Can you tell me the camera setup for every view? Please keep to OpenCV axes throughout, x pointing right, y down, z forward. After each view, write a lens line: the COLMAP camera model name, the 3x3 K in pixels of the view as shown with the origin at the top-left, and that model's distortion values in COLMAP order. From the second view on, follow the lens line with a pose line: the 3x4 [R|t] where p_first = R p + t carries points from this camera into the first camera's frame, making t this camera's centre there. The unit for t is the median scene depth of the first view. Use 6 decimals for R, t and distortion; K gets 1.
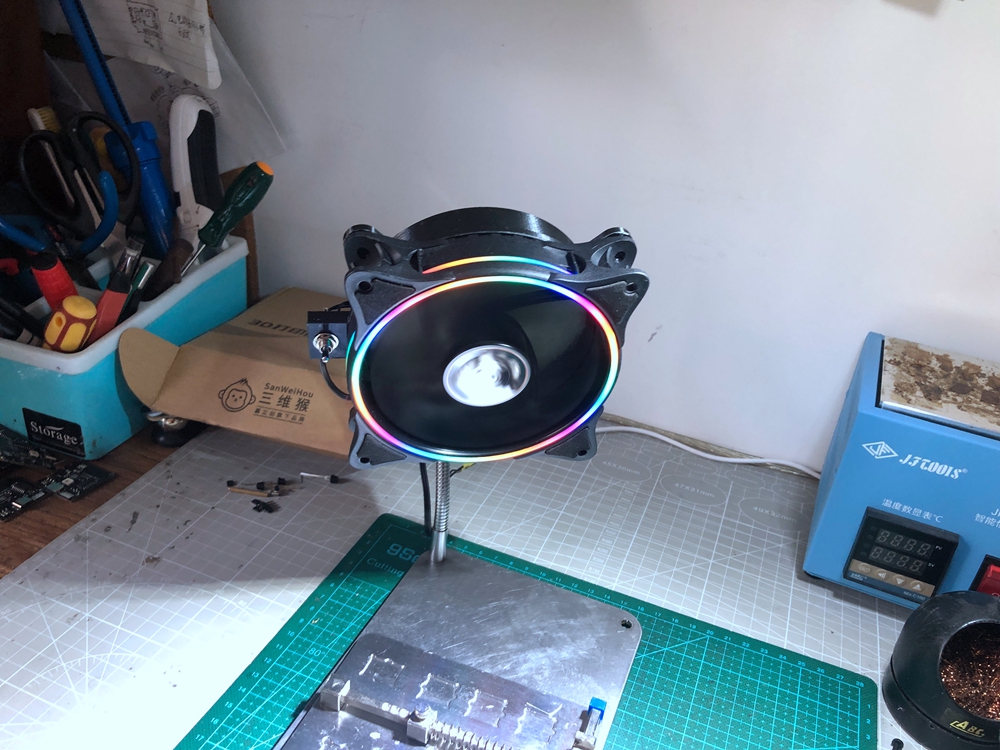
lens RADIAL K [[818.3, 0, 500.0], [0, 818.3, 375.0], [0, 0, 1]] dist [-0.004192, 0.008649]
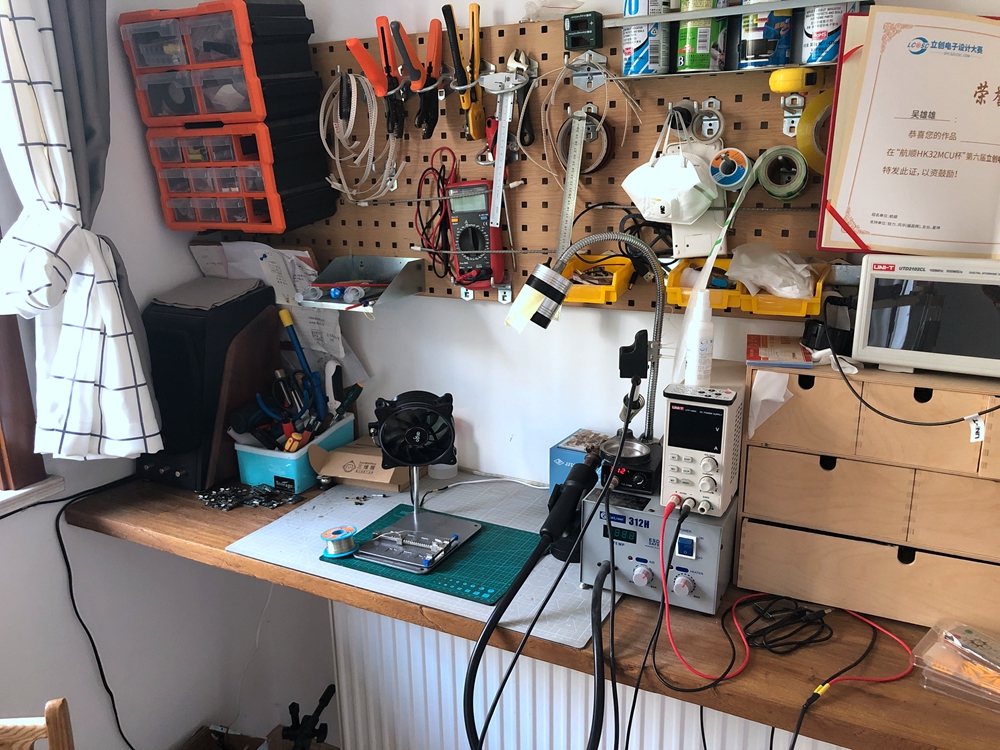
lens RADIAL K [[801.3, 0, 500.0], [0, 801.3, 375.0], [0, 0, 1]] dist [0.033122, -0.076776]
pose [[0.989875, -0.073363, -0.121516, 0.565706], [0.041016, 0.967396, -0.249924, 0.452986], [0.135889, 0.242409, 0.960610, -1.703846]]
